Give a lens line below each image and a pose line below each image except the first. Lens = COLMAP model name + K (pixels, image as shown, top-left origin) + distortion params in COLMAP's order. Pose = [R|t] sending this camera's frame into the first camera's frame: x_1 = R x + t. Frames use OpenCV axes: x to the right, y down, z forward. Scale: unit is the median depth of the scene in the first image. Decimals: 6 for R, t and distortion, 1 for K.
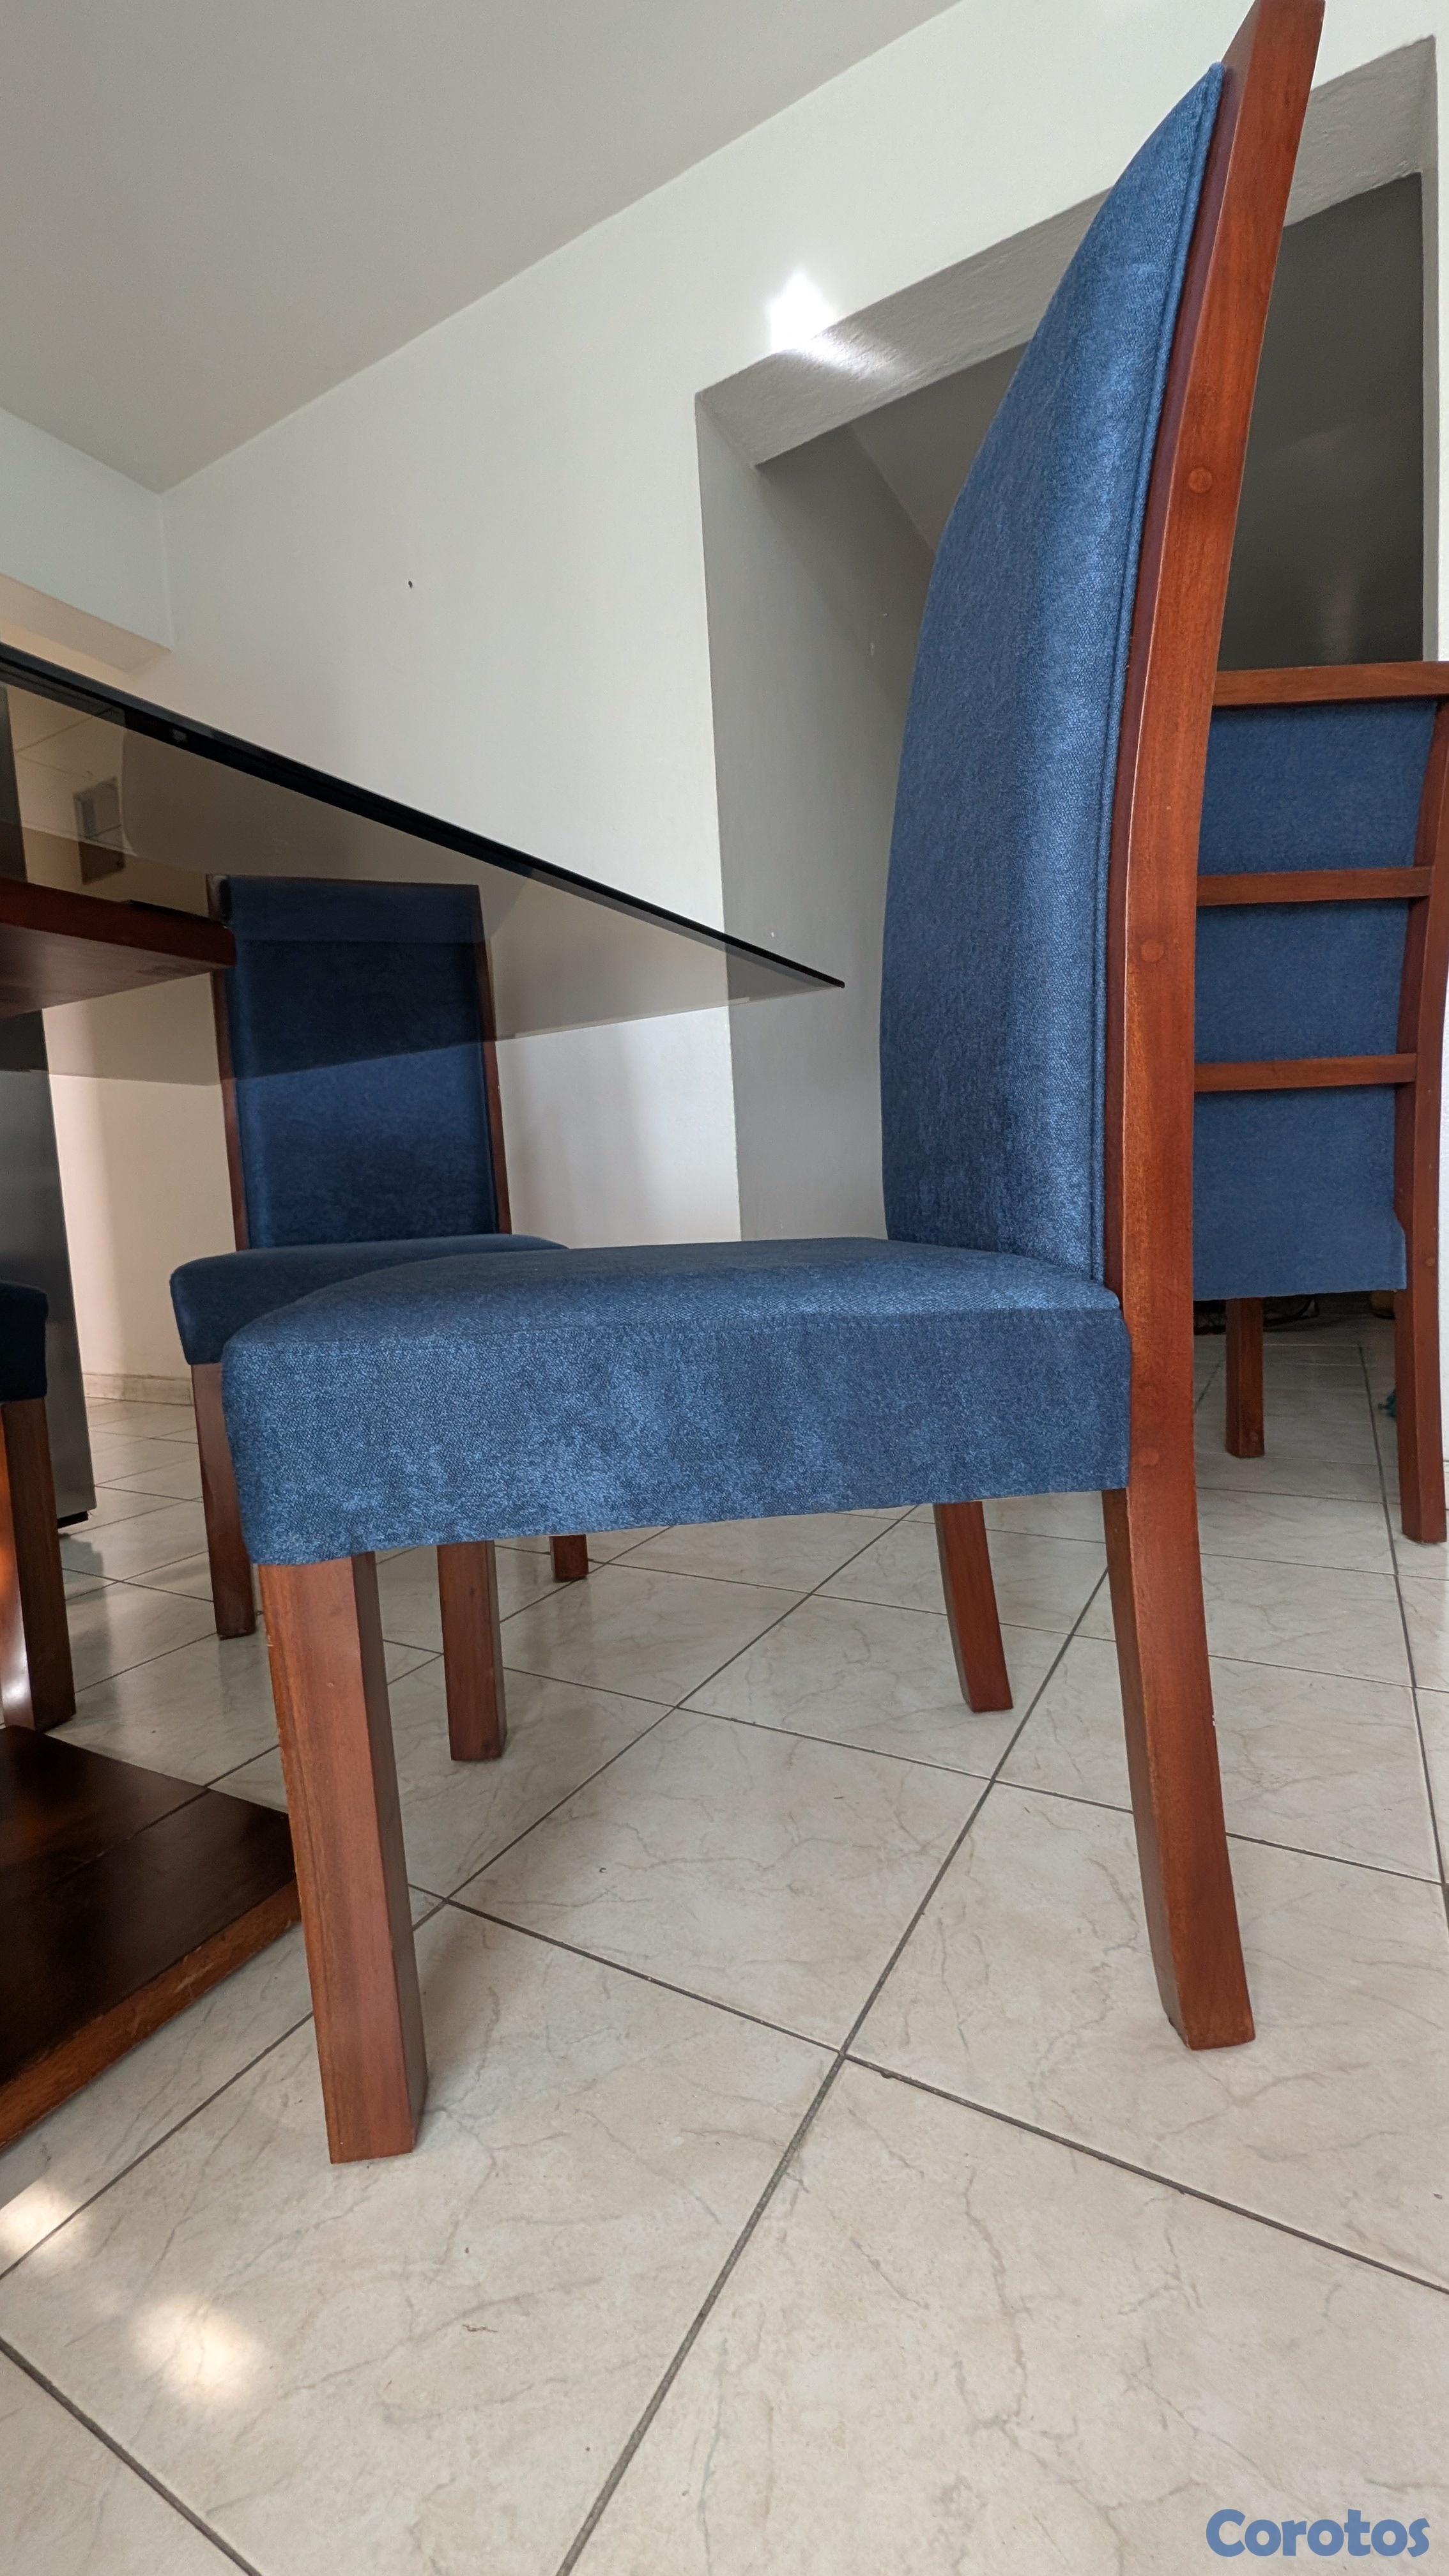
lens RADIAL K [[1049.5, 0, 728.1], [0, 1049.5, 1296.7], [0, 0, 1]] dist [0.006393, -0.003017]
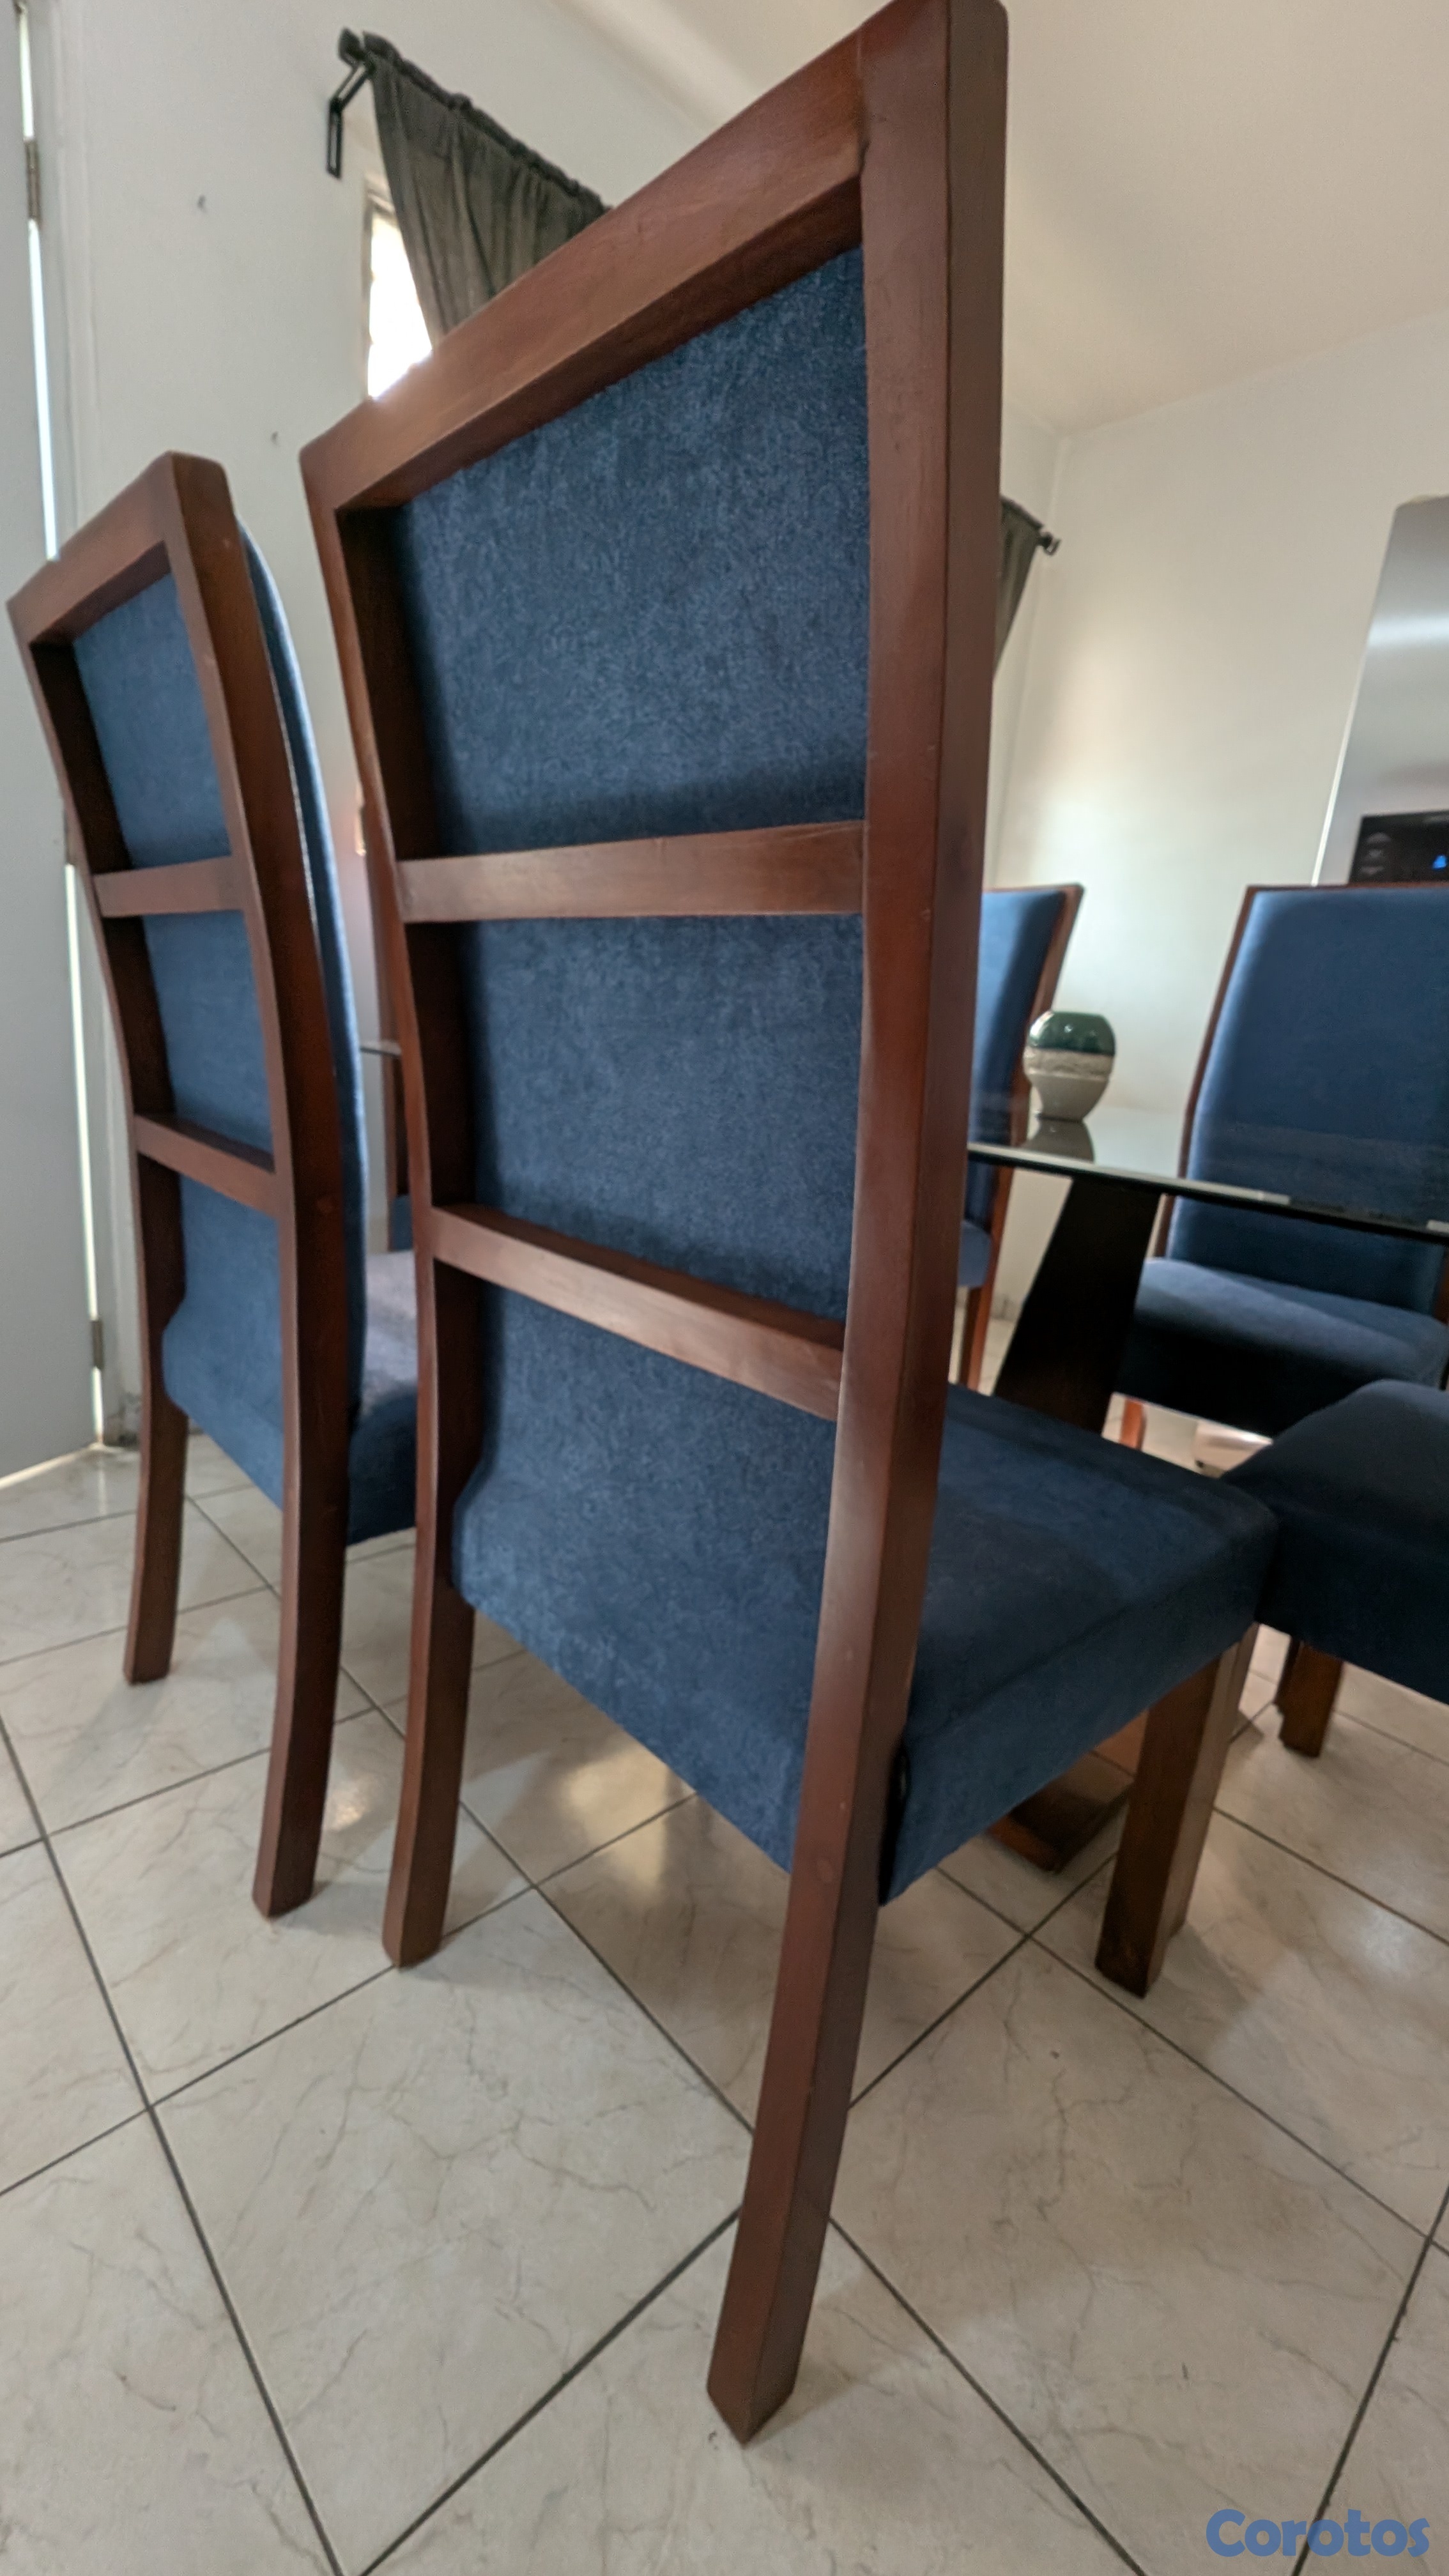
lens RADIAL K [[1049.5, 0, 723.0], [0, 1049.5, 1290.9], [0, 0, 1]] dist [0.006393, -0.003017]
pose [[-0.300326, 0.257216, -0.918501, 1.047915], [-0.178546, 0.930774, 0.319033, -0.619726], [0.936977, 0.259808, -0.233611, 1.032426]]
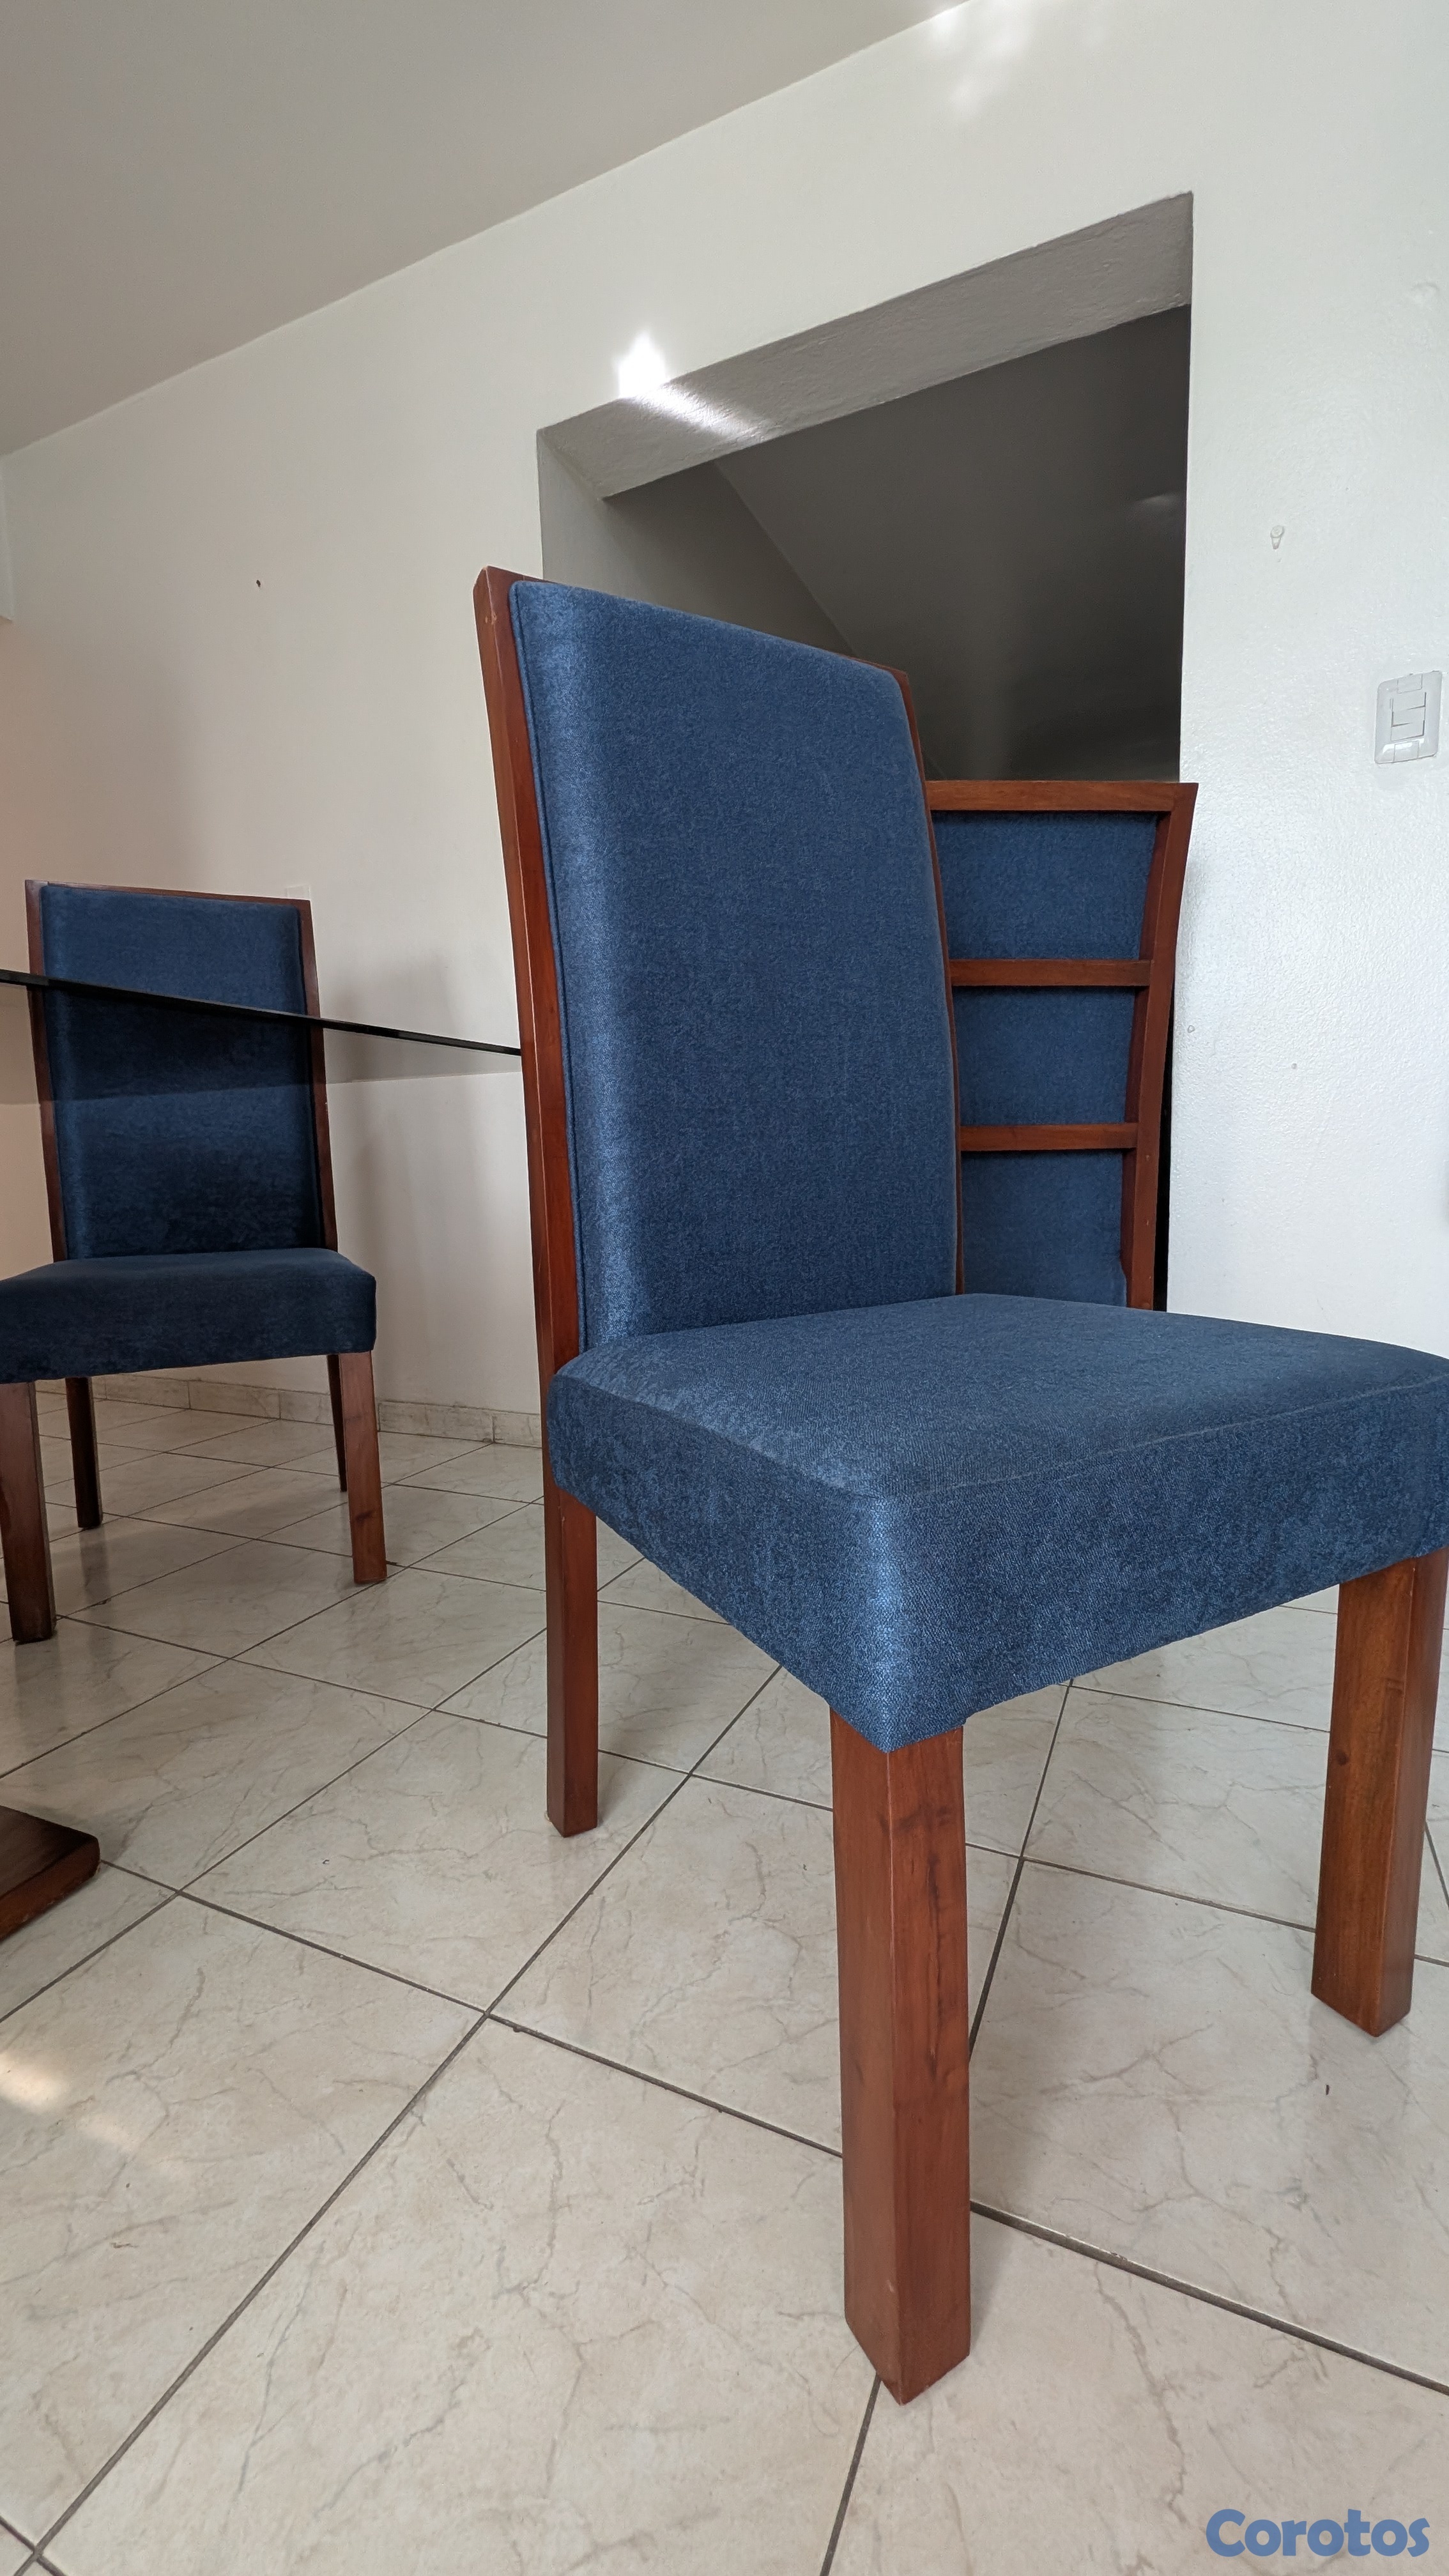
lens RADIAL K [[1049.5, 0, 730.4], [0, 1049.5, 1294.4], [0, 0, 1]] dist [0.006393, -0.003017]
pose [[0.995932, 0.021977, 0.087389, 0.284675], [-0.024431, 0.999334, 0.027108, -0.155335], [-0.086735, -0.029132, 0.995805, -0.217354]]
